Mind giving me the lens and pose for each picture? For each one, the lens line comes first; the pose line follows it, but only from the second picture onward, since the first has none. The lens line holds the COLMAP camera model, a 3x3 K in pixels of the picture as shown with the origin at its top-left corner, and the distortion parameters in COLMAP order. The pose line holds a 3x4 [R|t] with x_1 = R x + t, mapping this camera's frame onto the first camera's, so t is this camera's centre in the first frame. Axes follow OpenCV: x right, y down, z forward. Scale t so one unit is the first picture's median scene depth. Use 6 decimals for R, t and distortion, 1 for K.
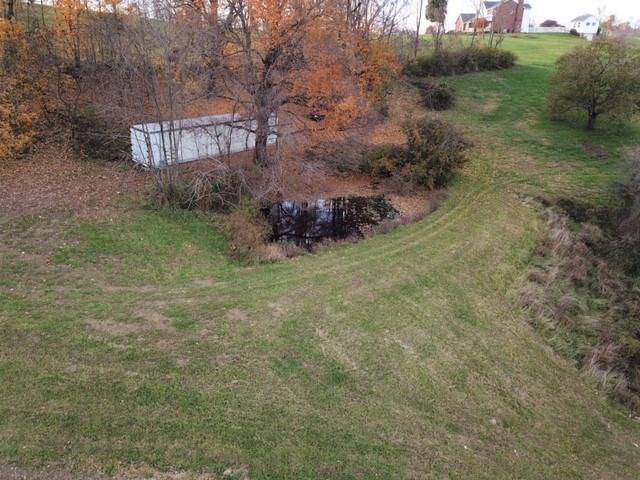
lens RADIAL K [[516.5, 0, 320.0], [0, 516.5, 240.0], [0, 0, 1]] dist [0.005343, 0.004200]
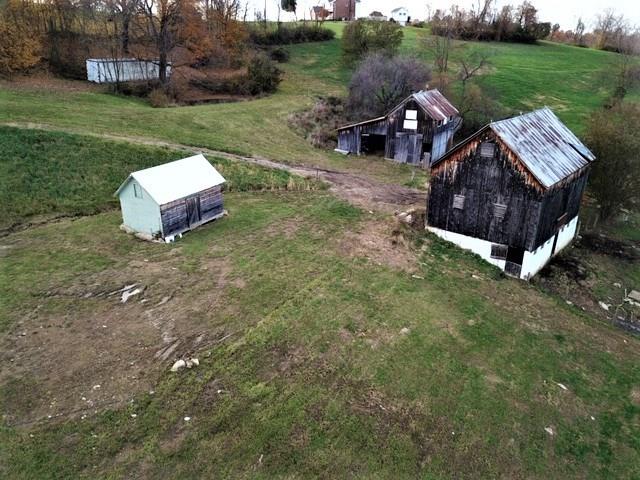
lens RADIAL K [[498.8, 0, 320.0], [0, 498.8, 240.0], [0, 0, 1]] dist [-0.001390, -0.001485]
pose [[0.979179, -0.081678, 0.185842, 0.029408], [0.078480, 0.996614, 0.024514, 0.233409], [-0.187215, -0.009419, 0.982274, -0.468612]]
